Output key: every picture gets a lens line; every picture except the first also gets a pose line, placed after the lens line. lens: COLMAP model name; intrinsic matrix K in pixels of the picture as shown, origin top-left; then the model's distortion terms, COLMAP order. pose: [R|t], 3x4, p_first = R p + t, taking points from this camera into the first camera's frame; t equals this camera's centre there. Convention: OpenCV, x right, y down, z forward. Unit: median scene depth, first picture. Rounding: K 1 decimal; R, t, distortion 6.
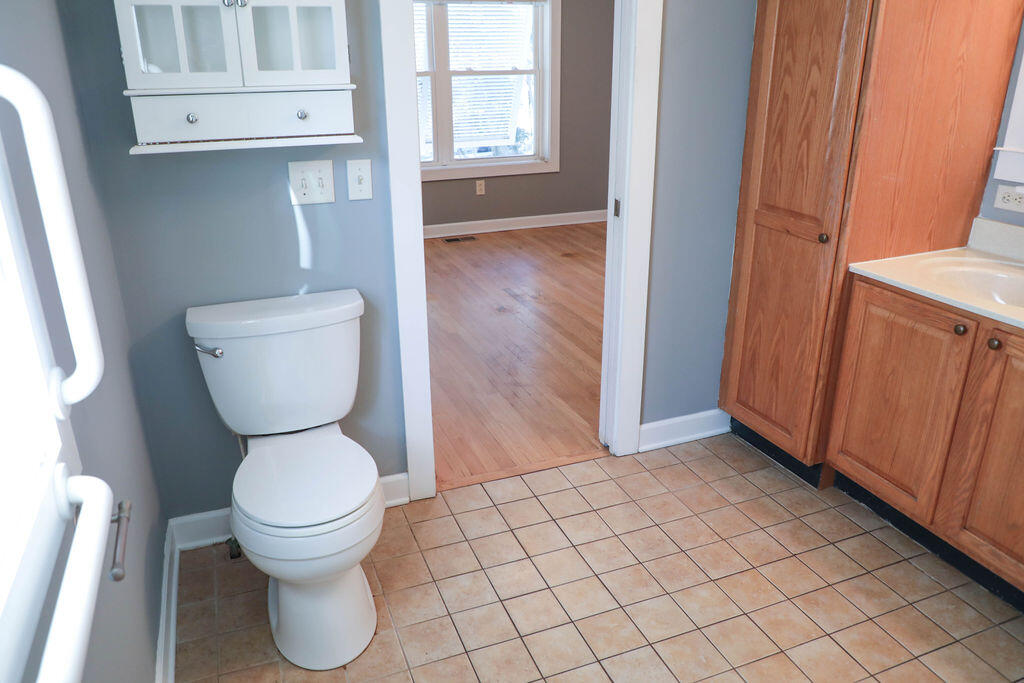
lens RADIAL K [[738.3, 0, 503.0], [0, 738.3, 343.9], [0, 0, 1]] dist [-0.051903, 0.003959]
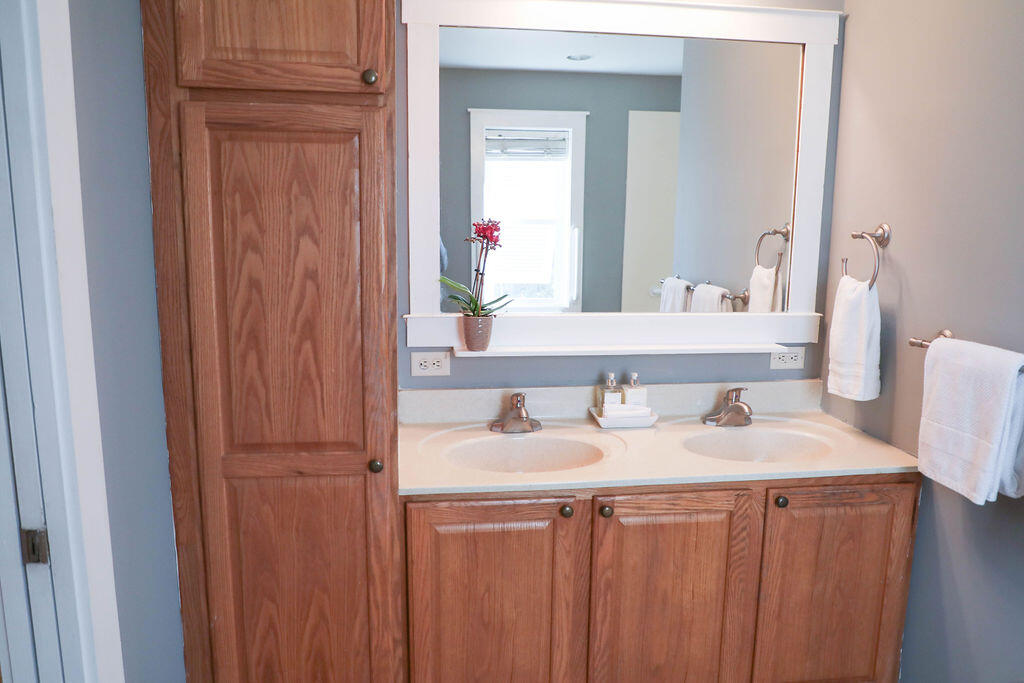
lens RADIAL K [[738.3, 0, 503.0], [0, 738.3, 343.9], [0, 0, 1]] dist [-0.051903, 0.003959]
pose [[0.237013, -0.146877, 0.960340, -0.206373], [0.341534, 0.938005, 0.059170, -0.252707], [-0.909494, 0.313964, 0.272483, 0.638642]]
